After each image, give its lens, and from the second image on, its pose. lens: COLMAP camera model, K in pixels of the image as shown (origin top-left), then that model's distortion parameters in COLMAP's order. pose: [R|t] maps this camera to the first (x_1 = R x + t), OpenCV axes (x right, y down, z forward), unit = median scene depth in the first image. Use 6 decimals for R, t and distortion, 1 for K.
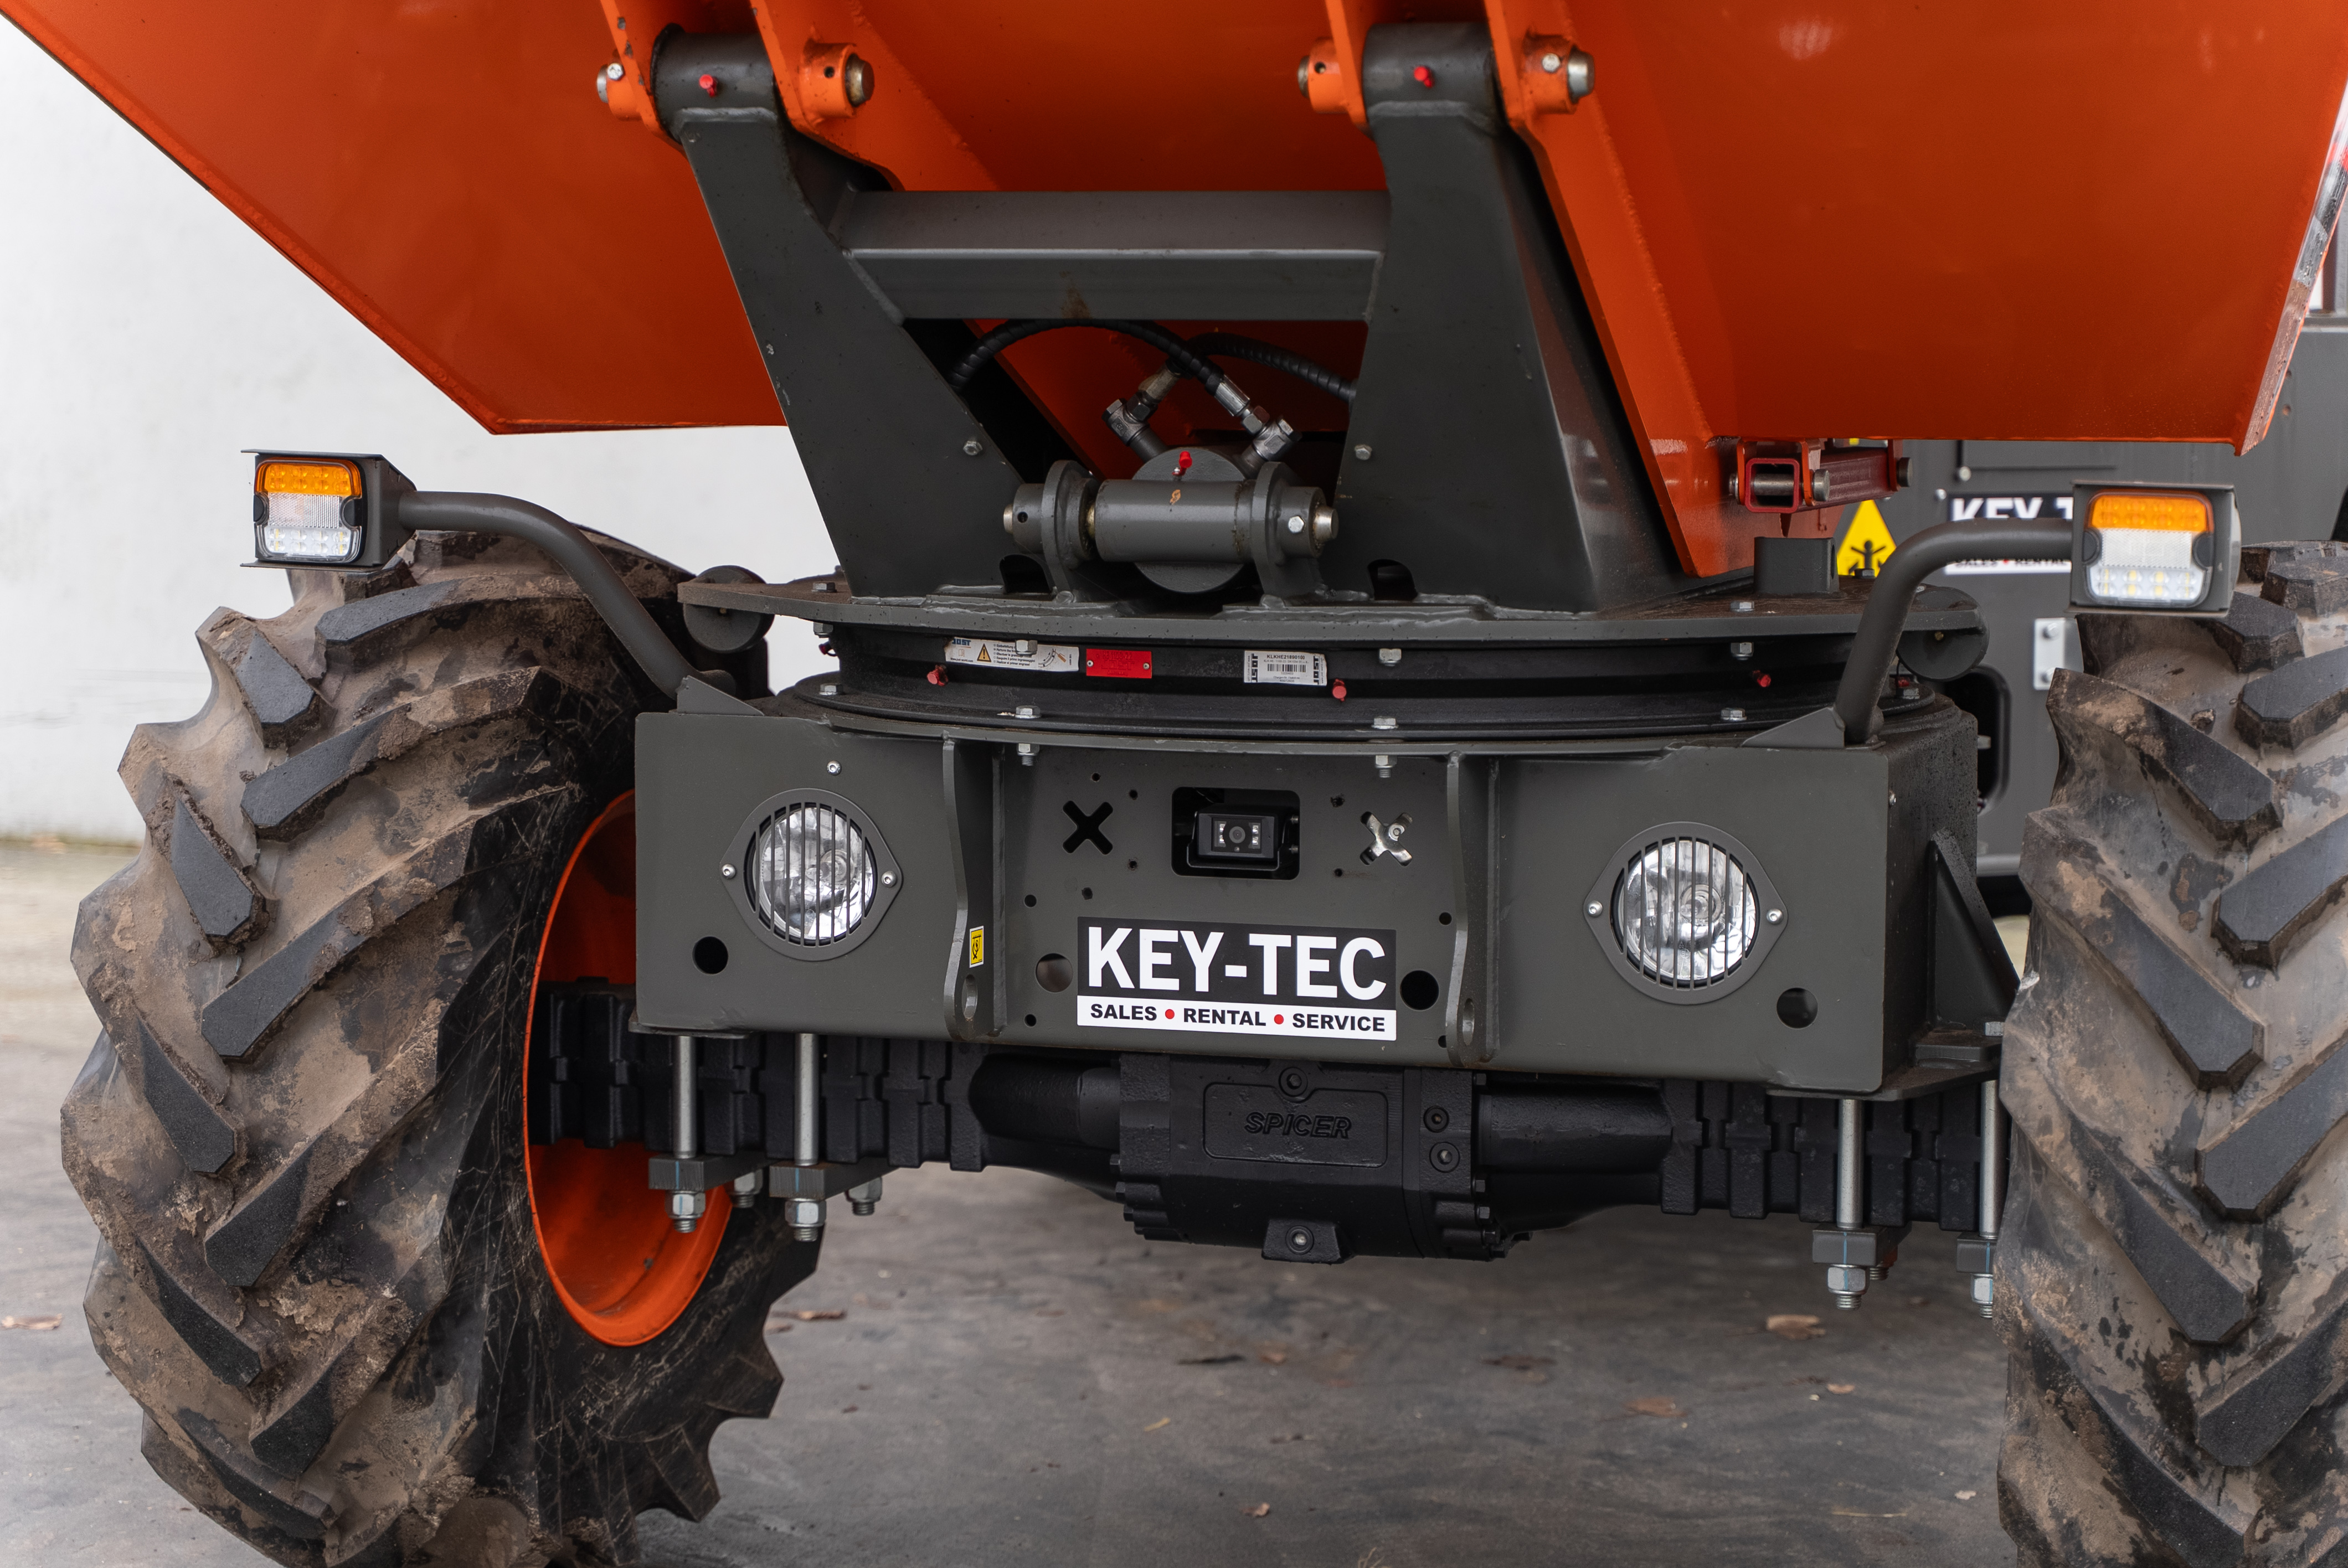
lens RADIAL K [[4870.0, 0, 1217.5], [0, 4870.0, 784.8], [0, 0, 1]] dist [0.005015, -0.223427]
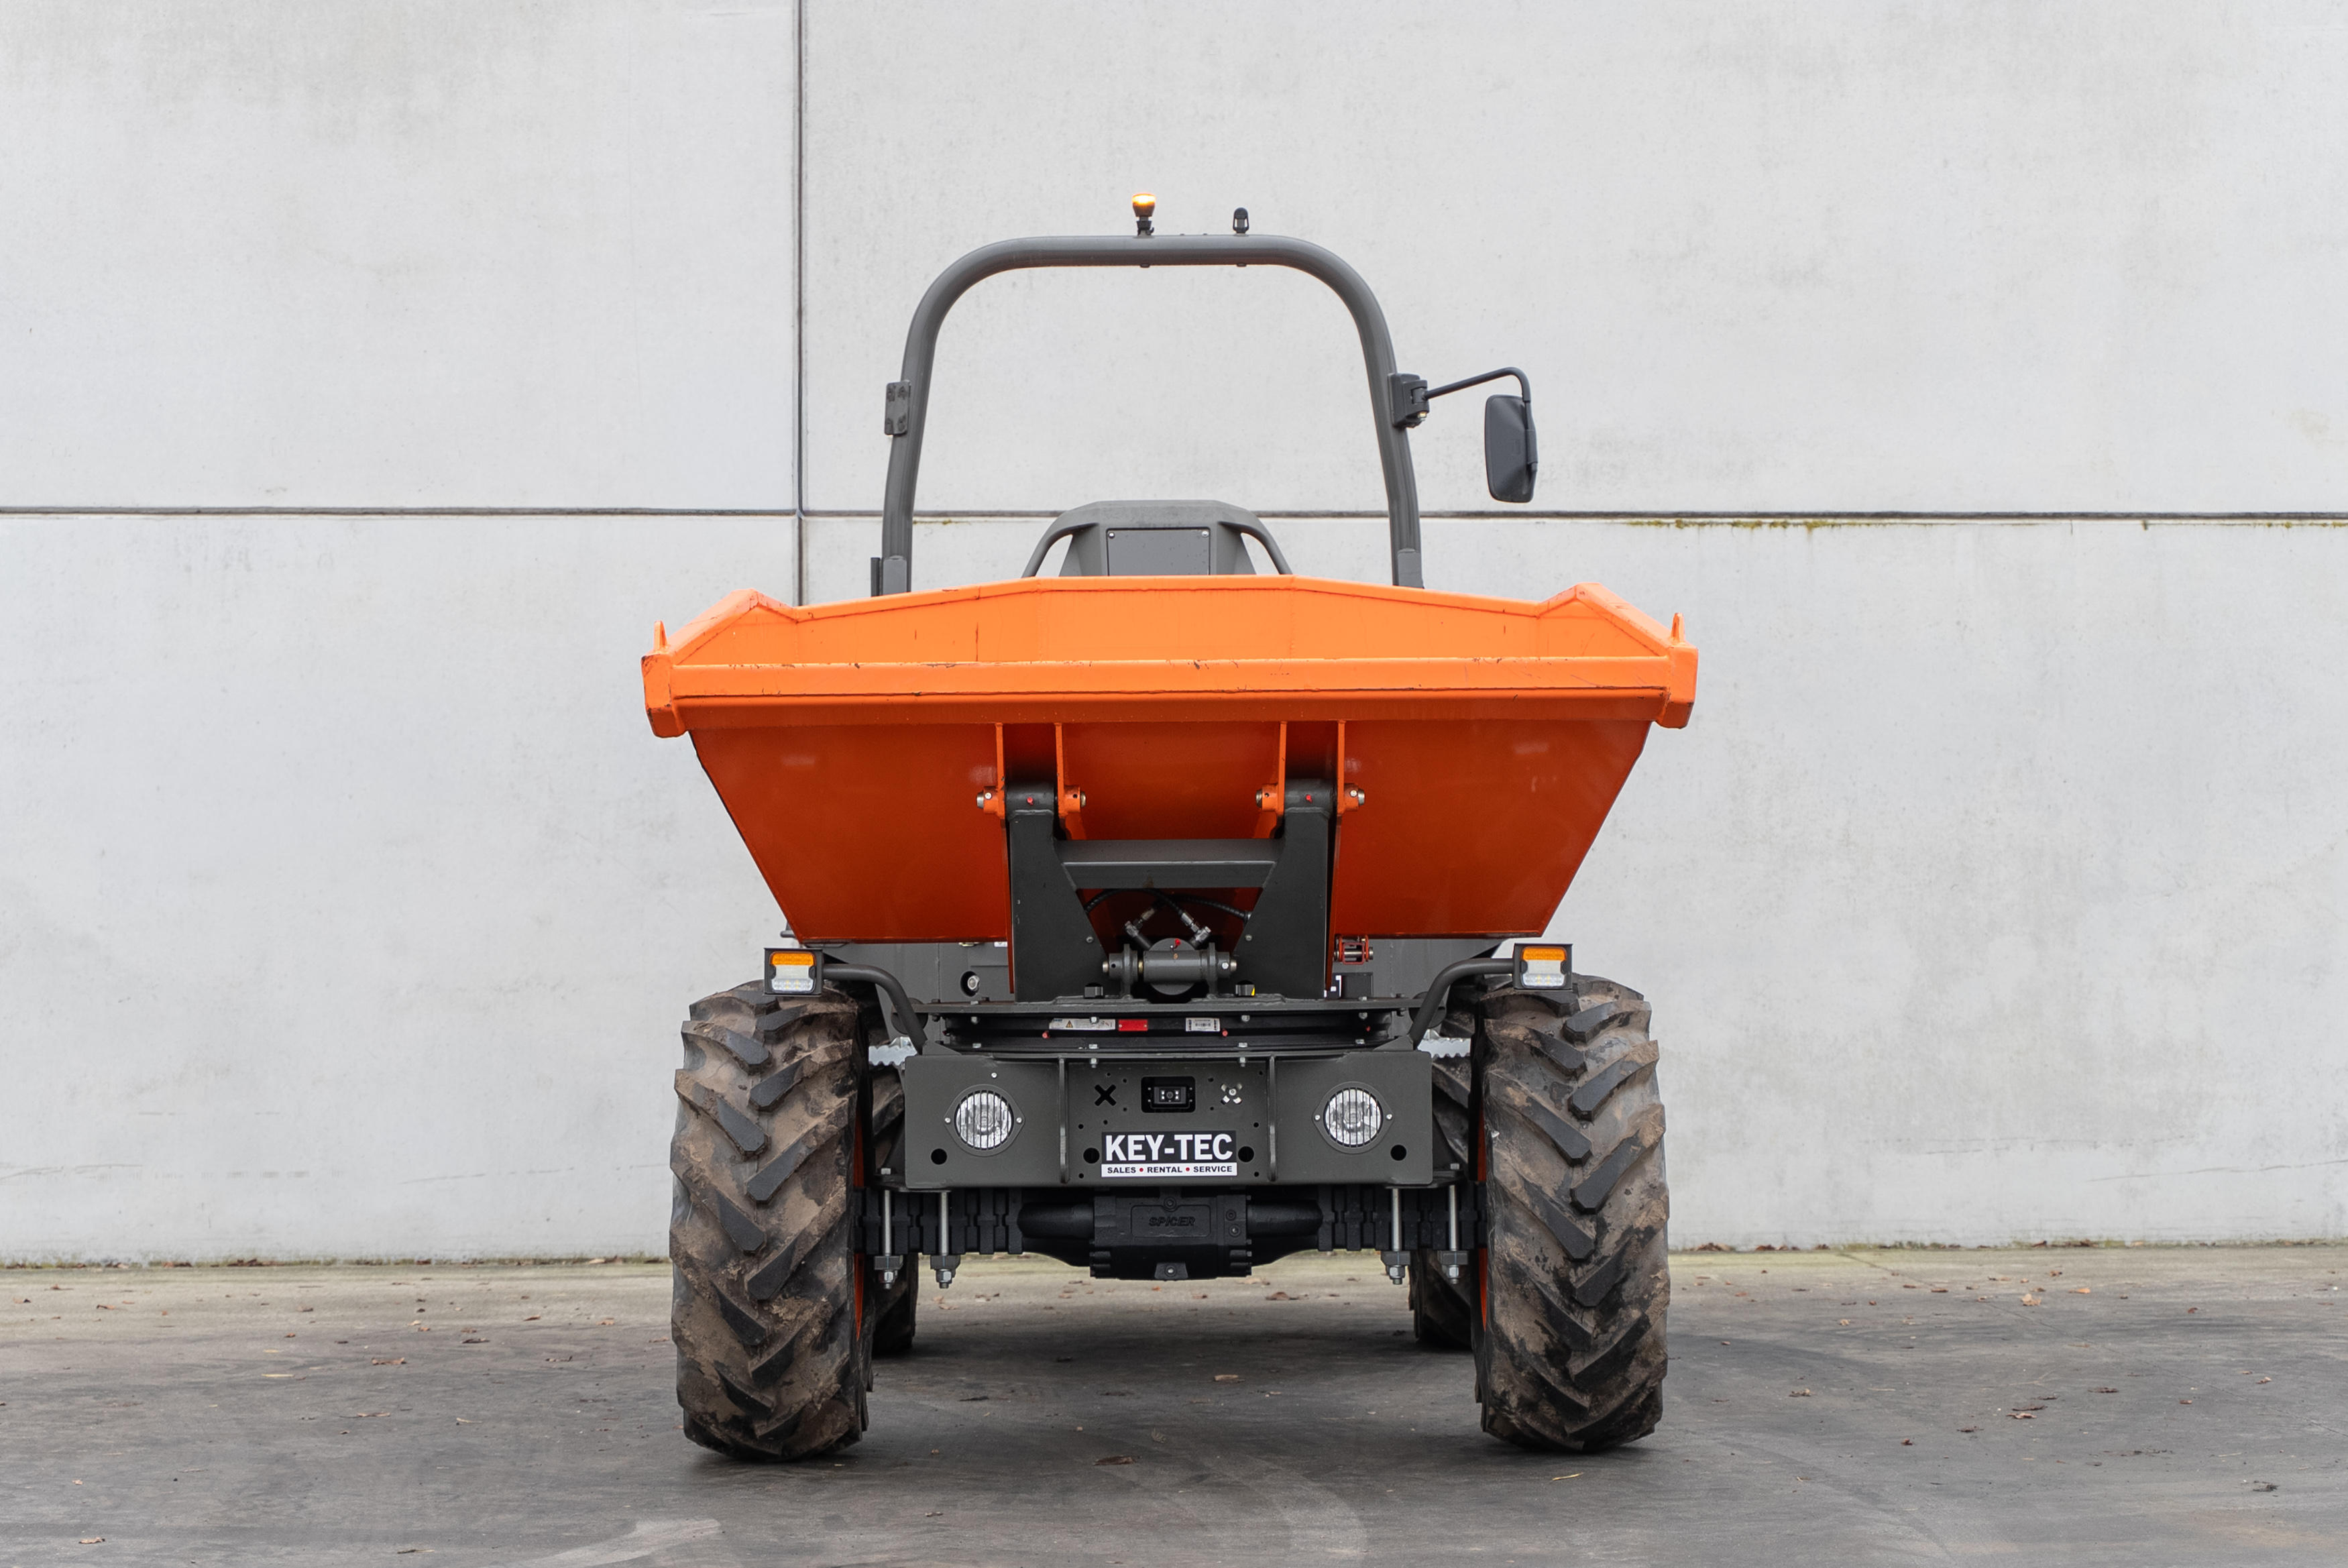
lens RADIAL K [[4709.9, 0, 1174.0], [0, 4709.9, 784.0], [0, 0, 1]] dist [0.042221, -0.158201]
pose [[0.953166, -0.004560, 0.302414, -0.726272], [0.042281, 0.992077, -0.118305, 0.138389], [-0.299478, 0.125551, 0.945806, -1.306767]]
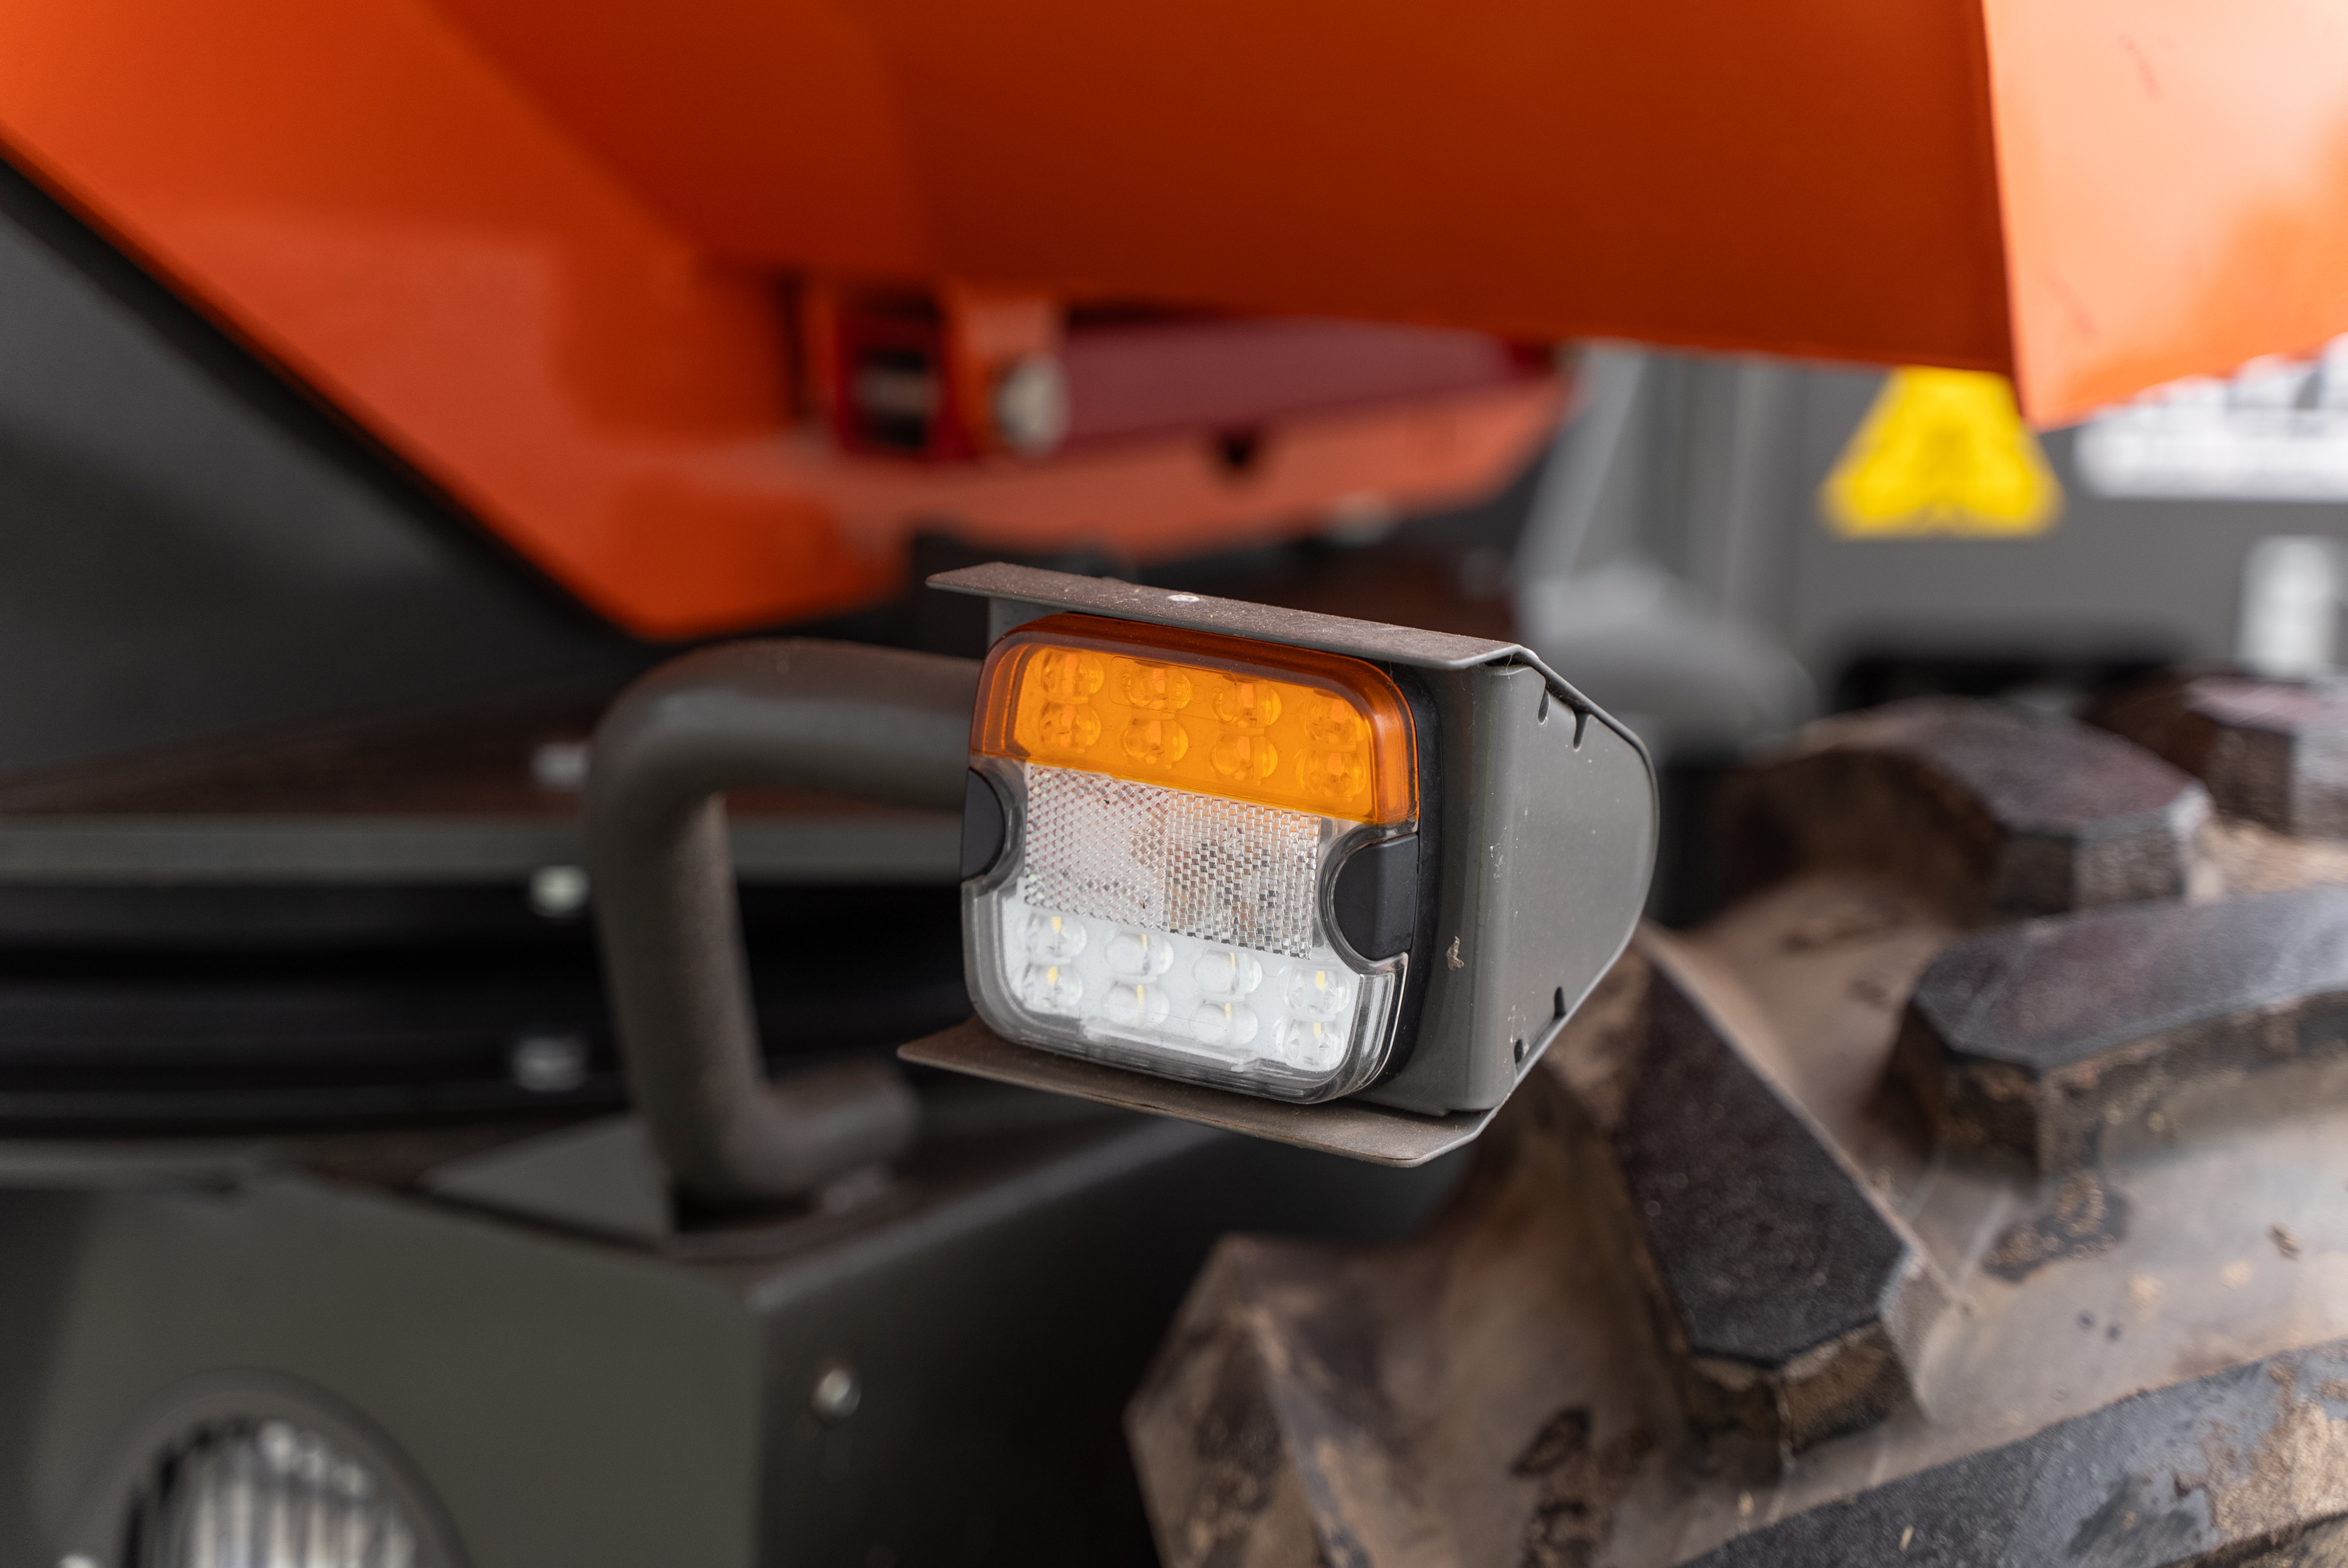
lens RADIAL K [[4320.2, 0, 1174.0], [0, 4320.2, 784.0], [0, 0, 1]] dist [0.358661, 0.001209]
pose [[0.974684, 0.076807, -0.209980, 0.215168], [-0.058298, 0.993961, 0.092965, -0.066547], [0.215852, -0.078370, 0.973276, 0.700434]]
